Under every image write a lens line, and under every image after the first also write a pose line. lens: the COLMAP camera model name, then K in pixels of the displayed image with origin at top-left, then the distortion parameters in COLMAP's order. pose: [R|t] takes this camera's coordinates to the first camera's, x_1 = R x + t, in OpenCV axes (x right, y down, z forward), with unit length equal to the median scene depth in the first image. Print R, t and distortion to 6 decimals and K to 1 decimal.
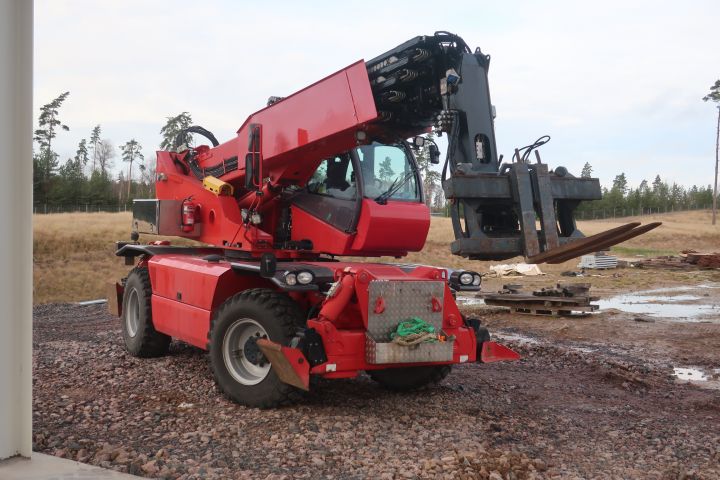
lens RADIAL K [[952.1, 0, 360.0], [0, 952.1, 240.0], [0, 0, 1]] dist [0.010413, -0.006740]
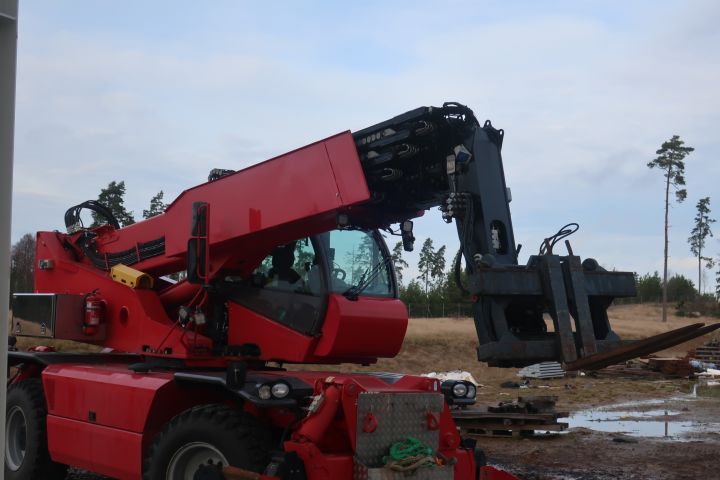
lens RADIAL K [[1275.0, 0, 360.0], [0, 1275.0, 226.5], [0, 0, 1]] dist [0.013602, -0.048725]
pose [[0.990380, 0.007655, 0.138160, -0.127835], [0.004918, 0.995891, -0.090430, -0.001312], [-0.138285, 0.090239, 0.986273, -0.102010]]
